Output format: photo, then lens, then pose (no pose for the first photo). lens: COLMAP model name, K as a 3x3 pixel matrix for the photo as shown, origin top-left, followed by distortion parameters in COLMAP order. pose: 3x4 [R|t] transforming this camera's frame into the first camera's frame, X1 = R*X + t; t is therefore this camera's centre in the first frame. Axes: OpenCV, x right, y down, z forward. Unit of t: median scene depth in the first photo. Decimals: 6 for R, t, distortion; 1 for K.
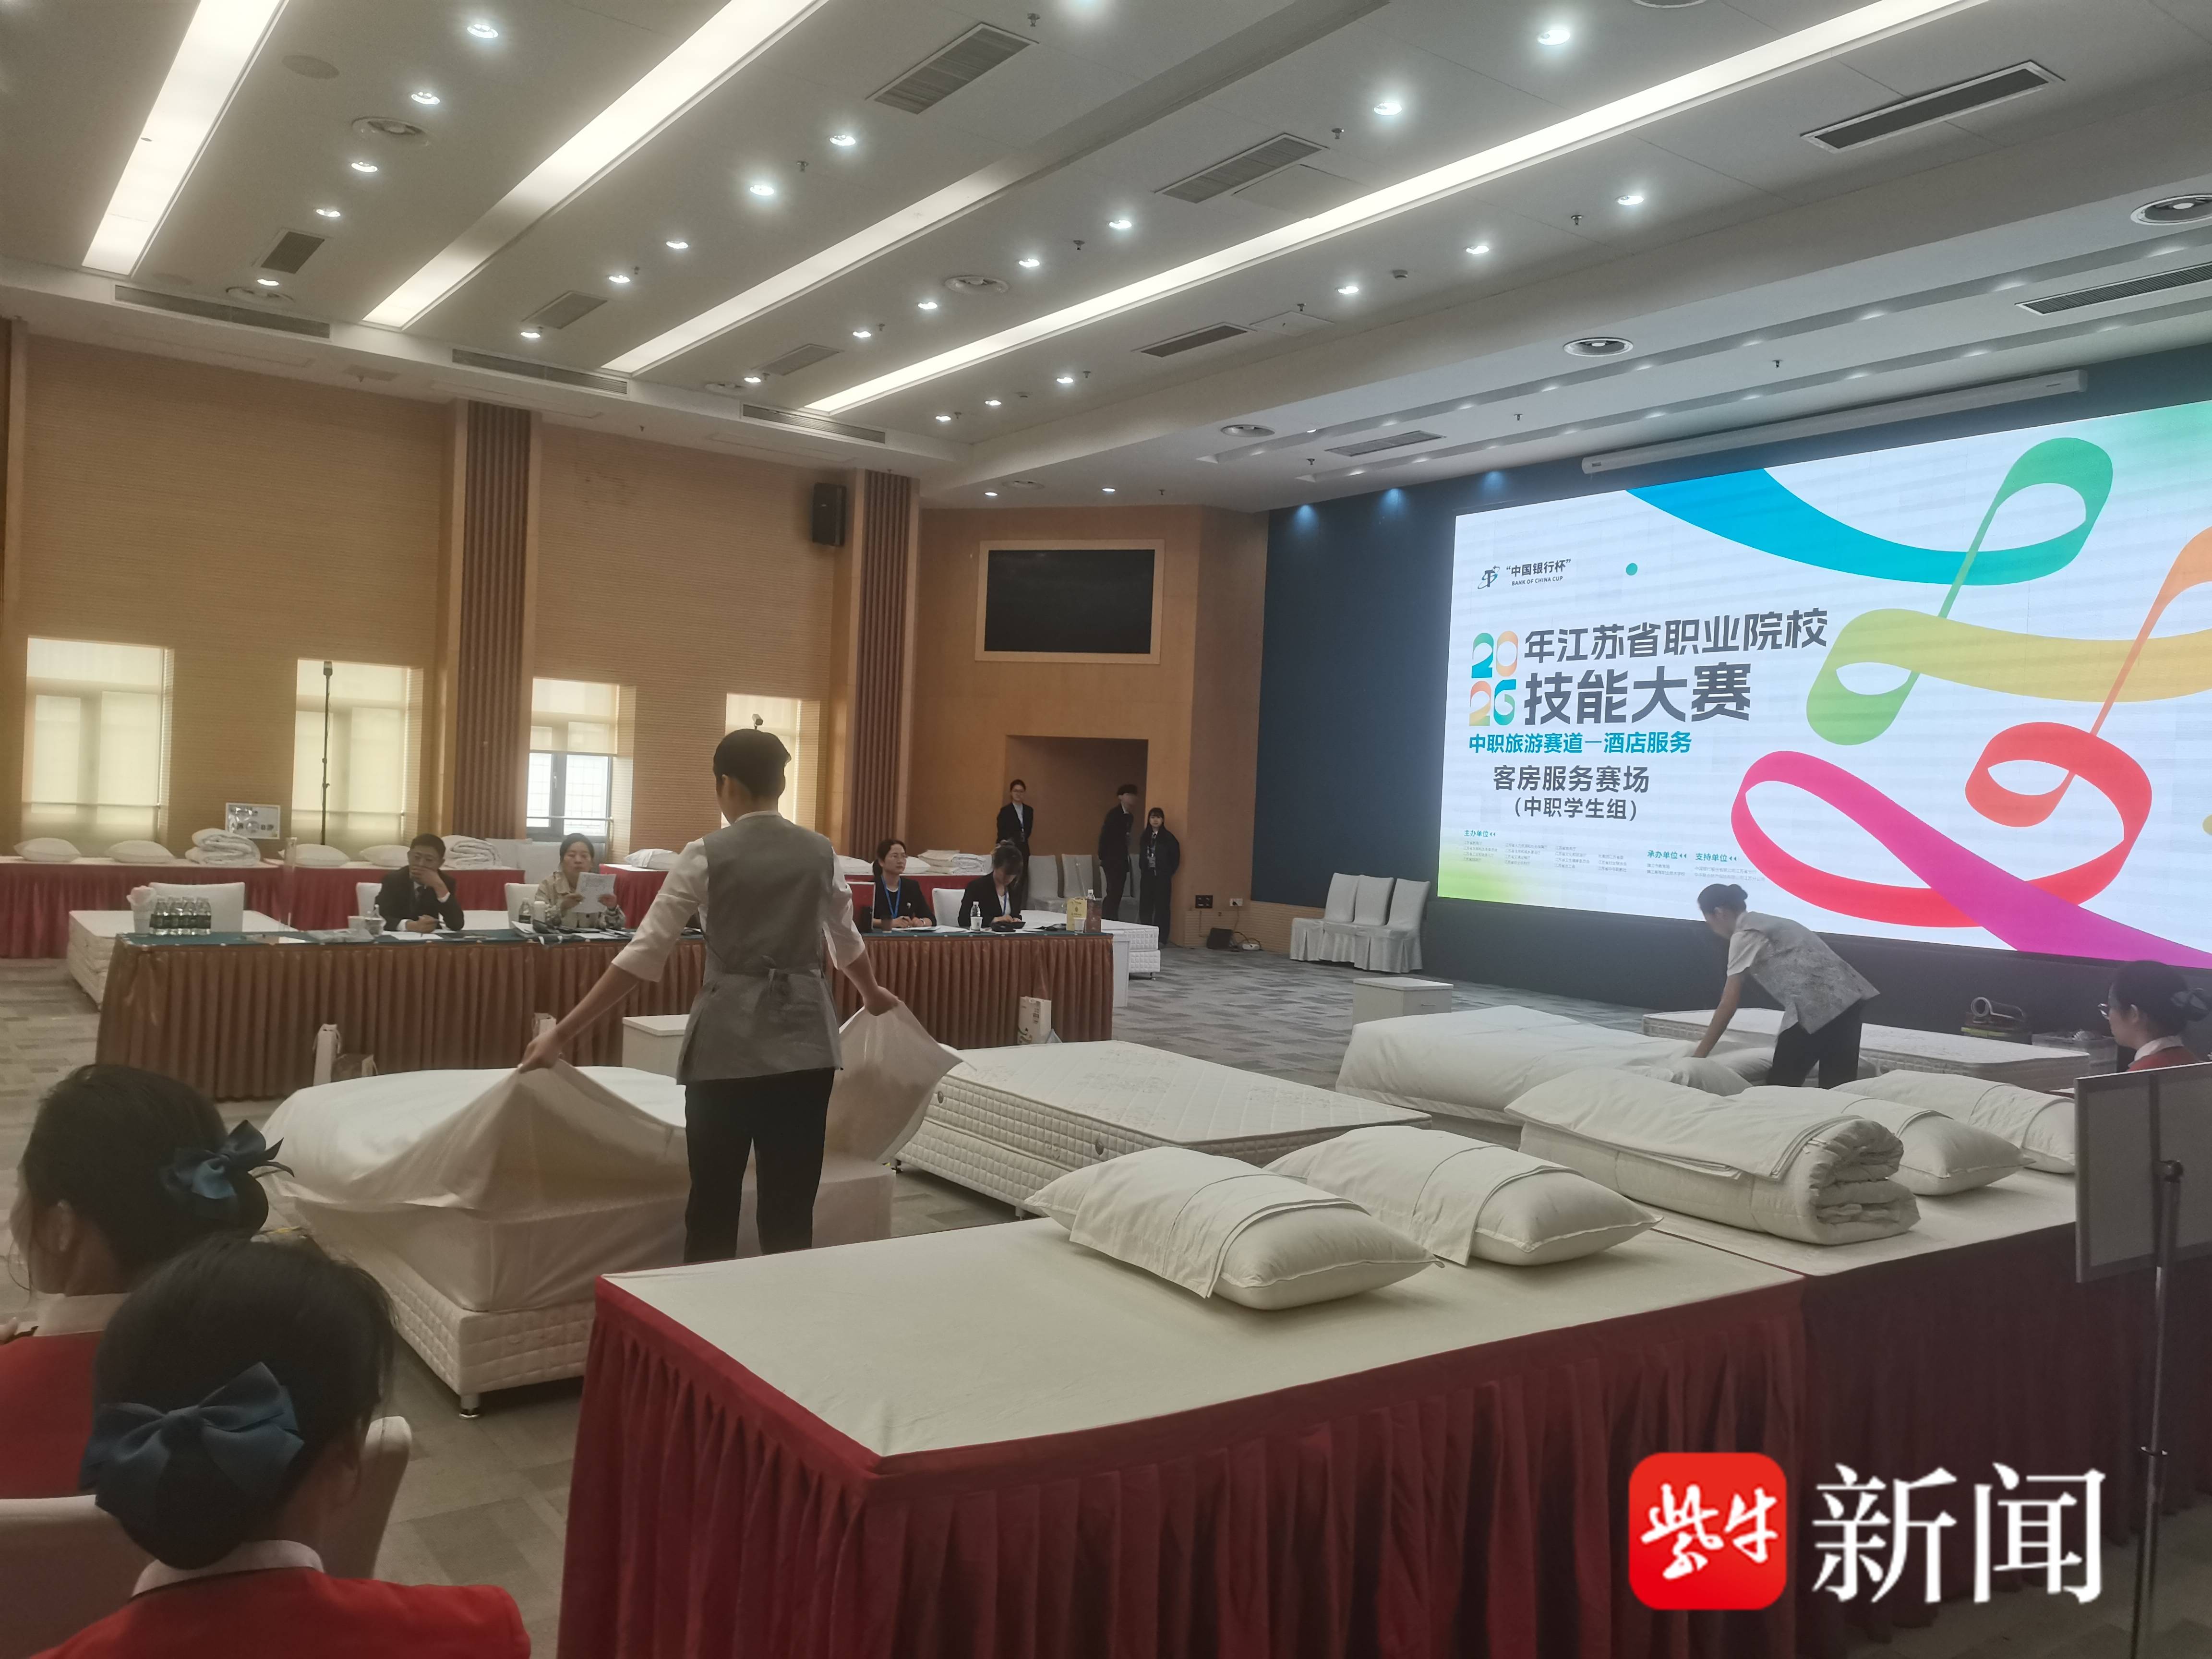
lens RADIAL K [[1691.9, 0, 1105.3], [0, 1691.9, 835.6], [0, 0, 1]] dist [0.055692, -0.001425]
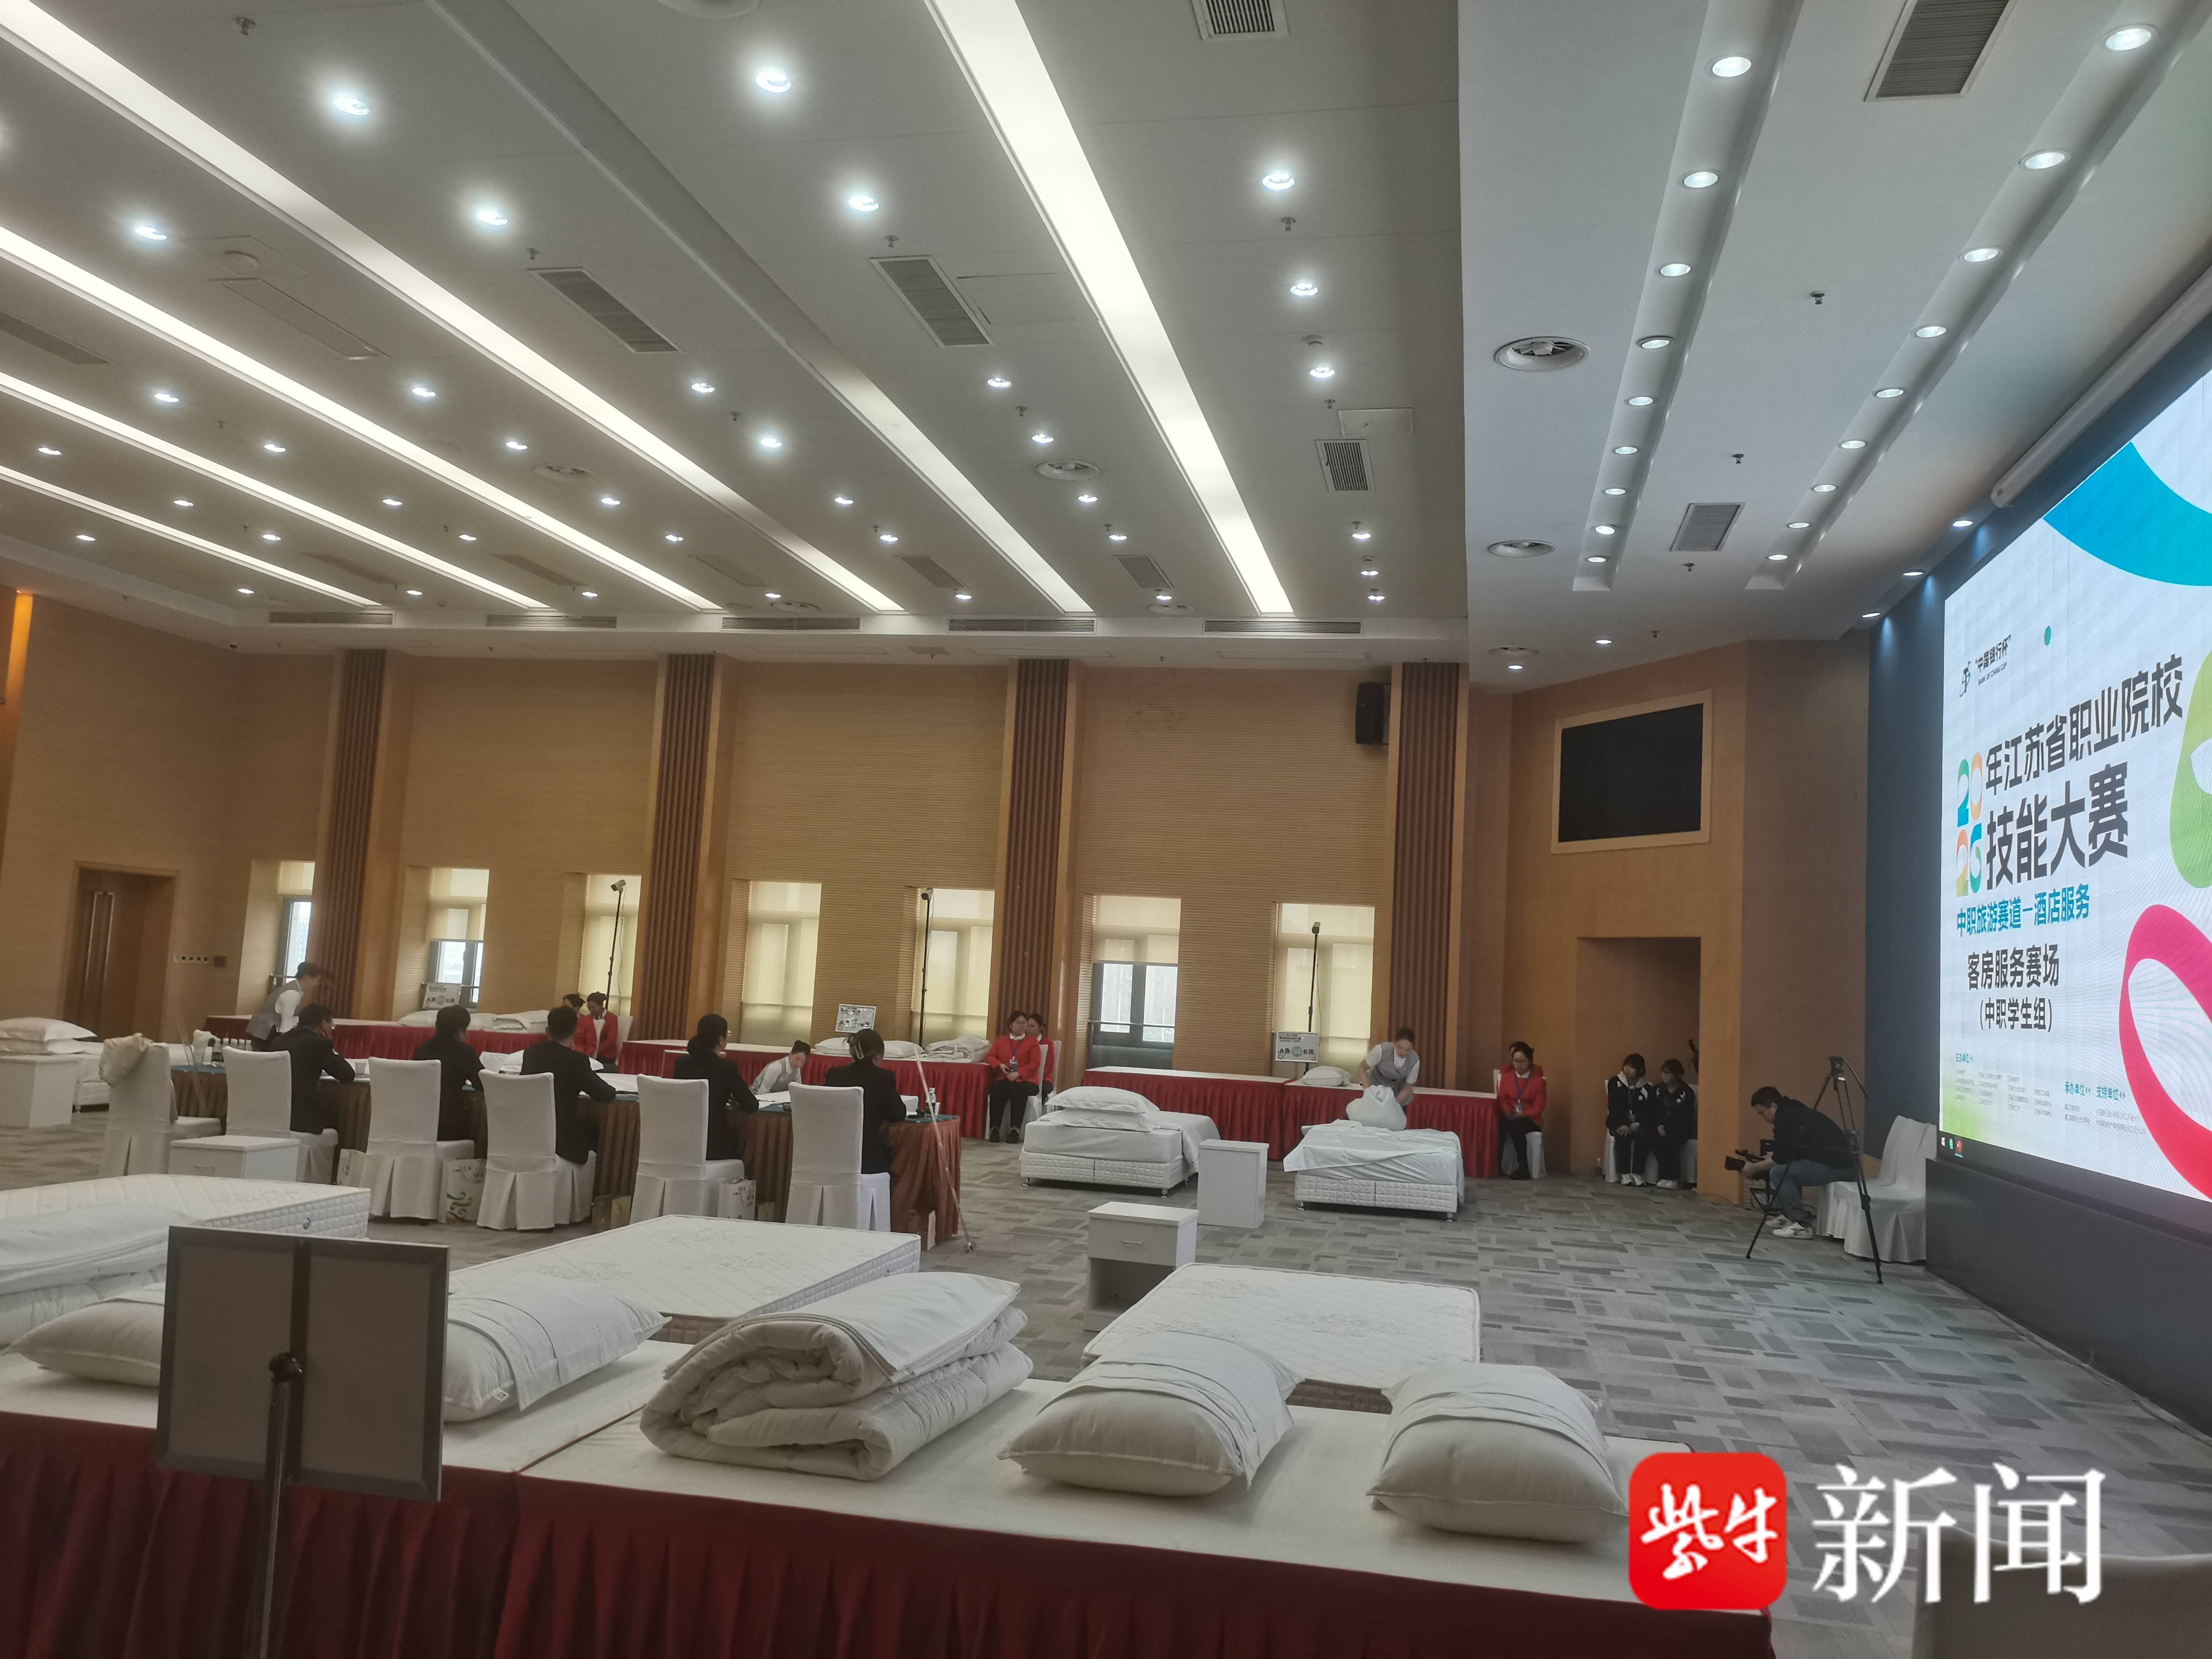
lens RADIAL K [[1691.9, 0, 1107.3], [0, 1691.9, 829.6], [0, 0, 1]] dist [0.055692, -0.001425]
pose [[0.664842, -0.076985, -0.743006, 0.526423], [-0.038446, 0.989830, -0.136961, 0.016138], [0.745994, 0.119623, 0.655121, 0.312367]]
